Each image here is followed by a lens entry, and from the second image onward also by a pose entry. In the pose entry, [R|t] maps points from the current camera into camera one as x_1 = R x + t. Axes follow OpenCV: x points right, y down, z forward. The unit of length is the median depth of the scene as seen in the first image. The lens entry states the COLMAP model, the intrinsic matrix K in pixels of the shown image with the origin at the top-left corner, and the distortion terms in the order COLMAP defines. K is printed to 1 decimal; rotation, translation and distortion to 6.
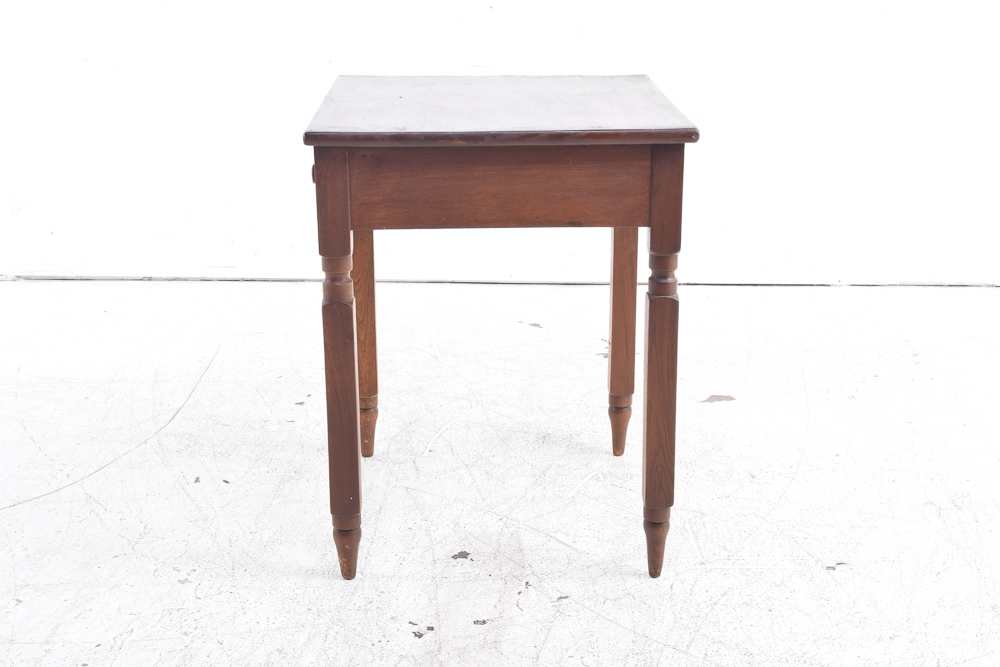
lens RADIAL K [[1520.6, 0, 502.3], [0, 1520.6, 334.5], [0, 0, 1]] dist [-0.016605, 0.000000]
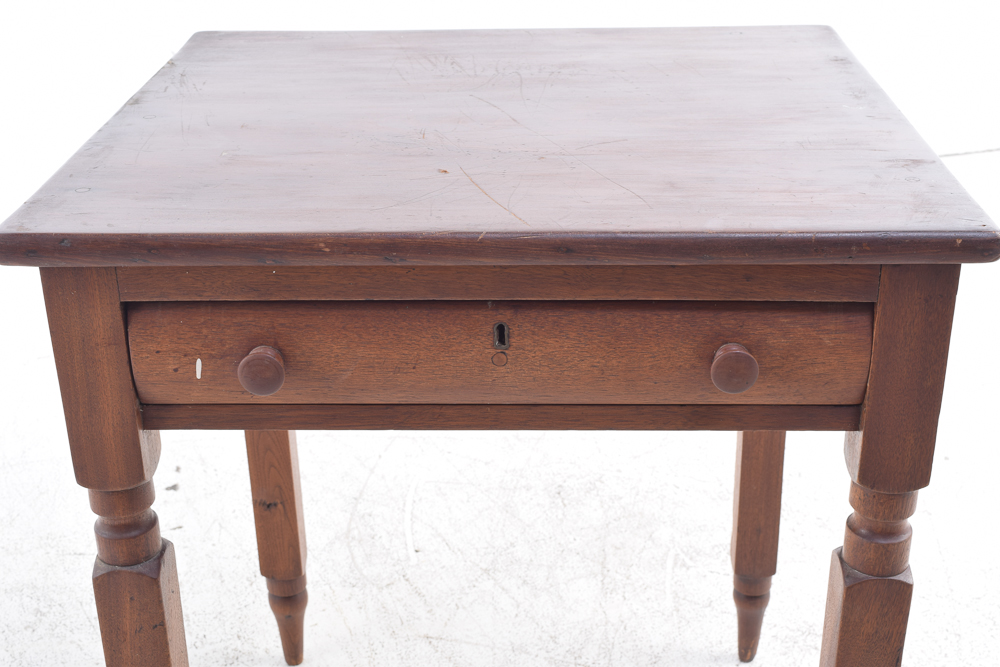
lens RADIAL K [[1395.6, 0, 488.6], [0, 1395.6, 330.4], [0, 0, 1]] dist [-0.028431, 0.000000]
pose [[0.950507, -0.143053, 0.275811, -0.193216], [0.104215, 0.983066, 0.150732, -0.121328], [-0.292703, -0.114528, 0.949320, 0.466078]]
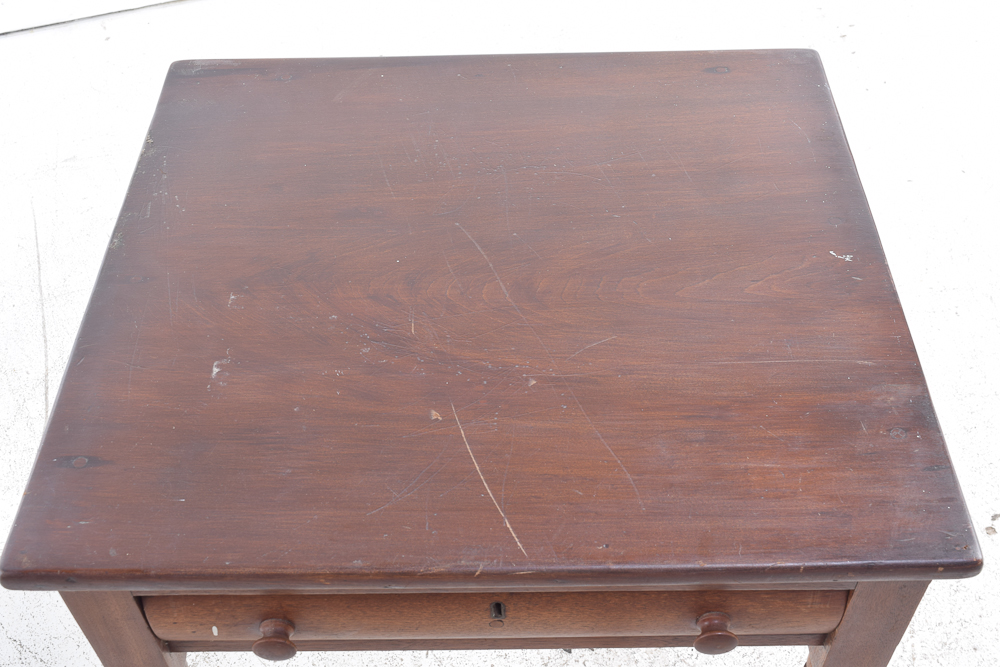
lens RADIAL K [[1154.2, 0, 493.5], [0, 1154.2, 333.6], [0, 0, 1]] dist [-0.060331, 0.000000]
pose [[0.943096, -0.256800, 0.211242, -0.141594], [0.113100, 0.845131, 0.522458, -0.285170], [-0.312694, -0.468836, 0.826084, 0.577759]]
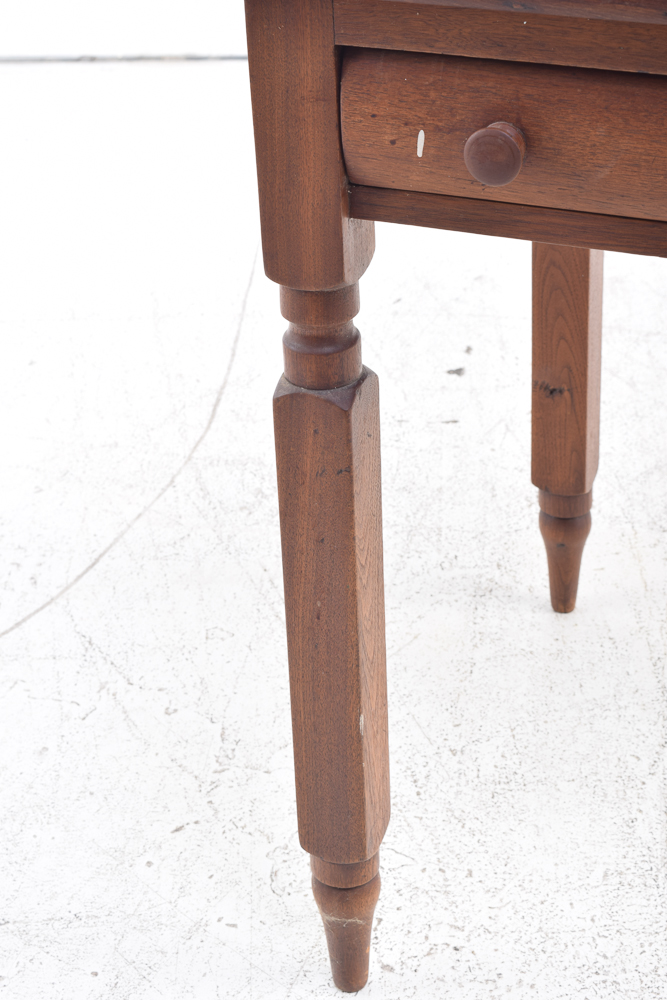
lens RADIAL K [[2020.1, 0, 321.7], [0, 2020.1, 520.7], [0, 0, 1]] dist [0.047863, 0.000000]
pose [[0.997718, -0.009122, -0.066900, -0.160933], [0.026364, 0.964811, 0.261618, -0.100110], [0.062159, -0.262784, 0.962850, 0.412926]]
